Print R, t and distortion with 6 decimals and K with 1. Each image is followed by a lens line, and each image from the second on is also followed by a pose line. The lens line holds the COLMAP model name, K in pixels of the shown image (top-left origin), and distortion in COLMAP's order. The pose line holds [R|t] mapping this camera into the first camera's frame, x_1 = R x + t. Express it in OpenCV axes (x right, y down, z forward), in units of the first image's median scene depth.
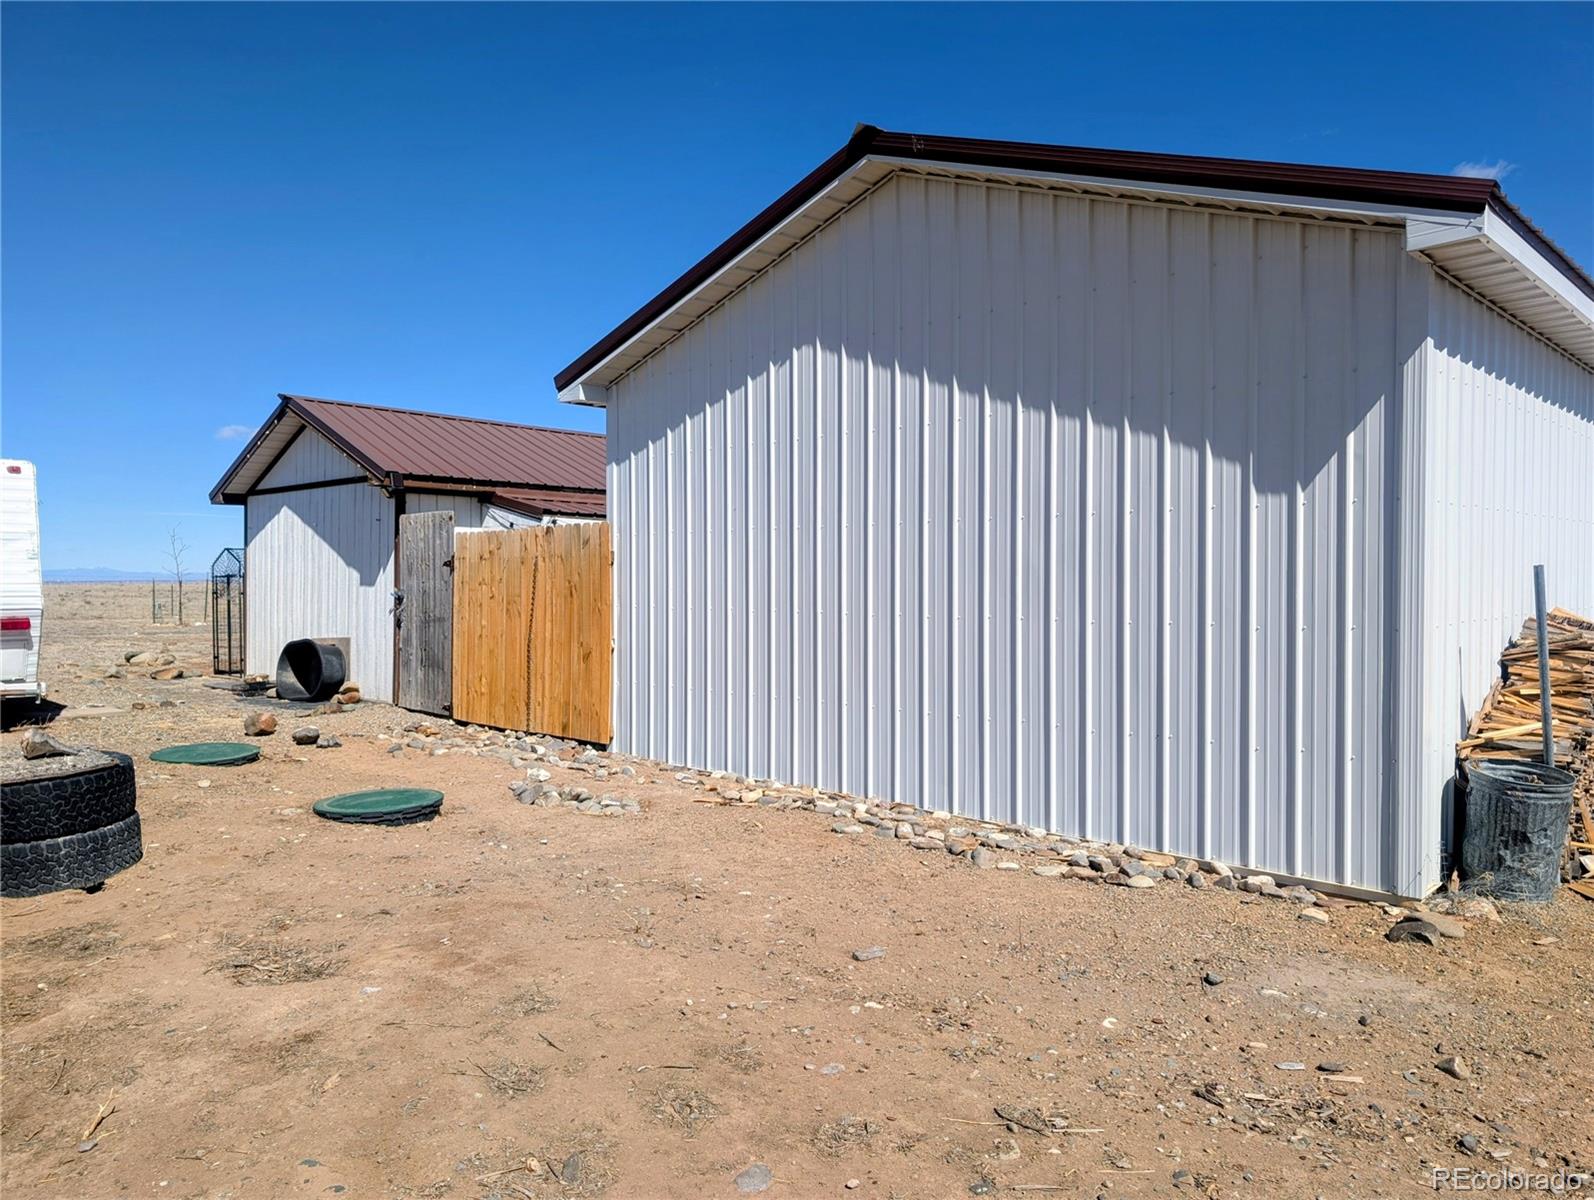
lens RADIAL K [[1194.4, 0, 797.0], [0, 1194.4, 600.0], [0, 0, 1]] dist [0.009368, 0.001855]
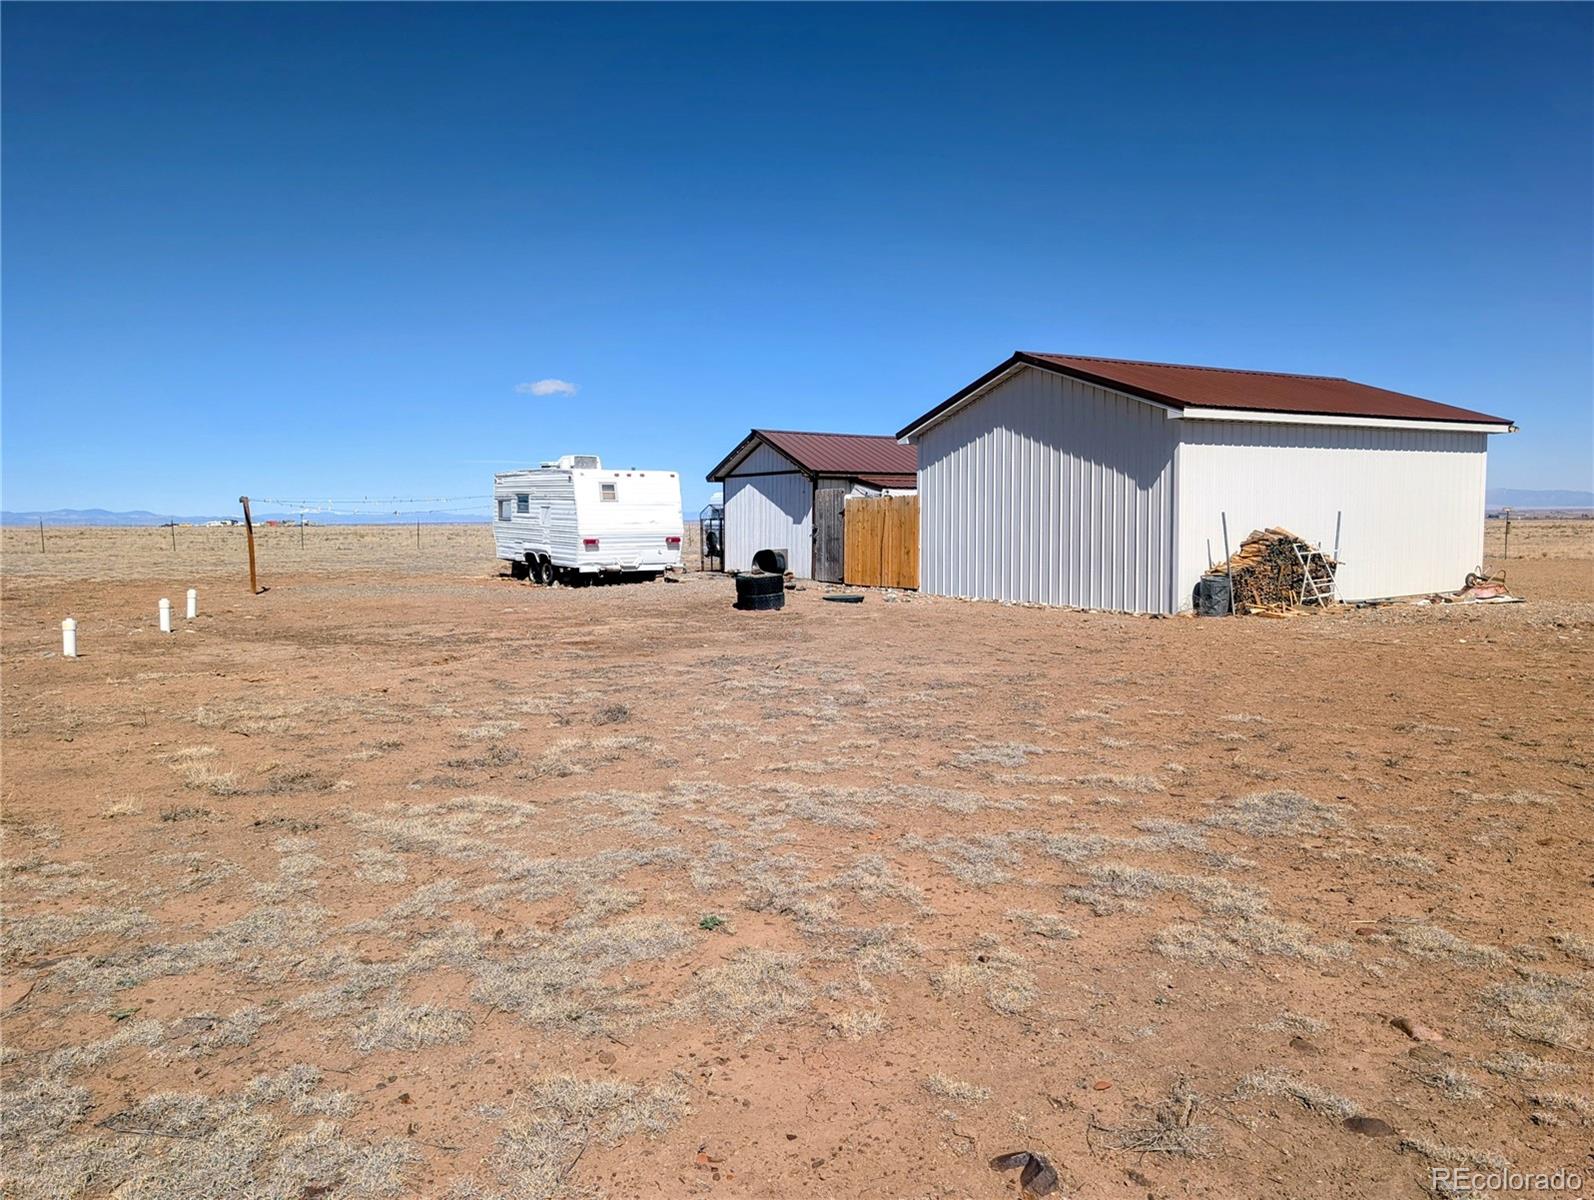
lens RADIAL K [[1121.7, 0, 765.4], [0, 1121.7, 604.9], [0, 0, 1]] dist [0.120162, -0.000136]
pose [[0.965367, 0.013501, -0.260547, 0.110999], [0.001957, 0.998257, 0.058980, 0.015849], [0.260889, -0.057447, 0.963658, -1.026262]]
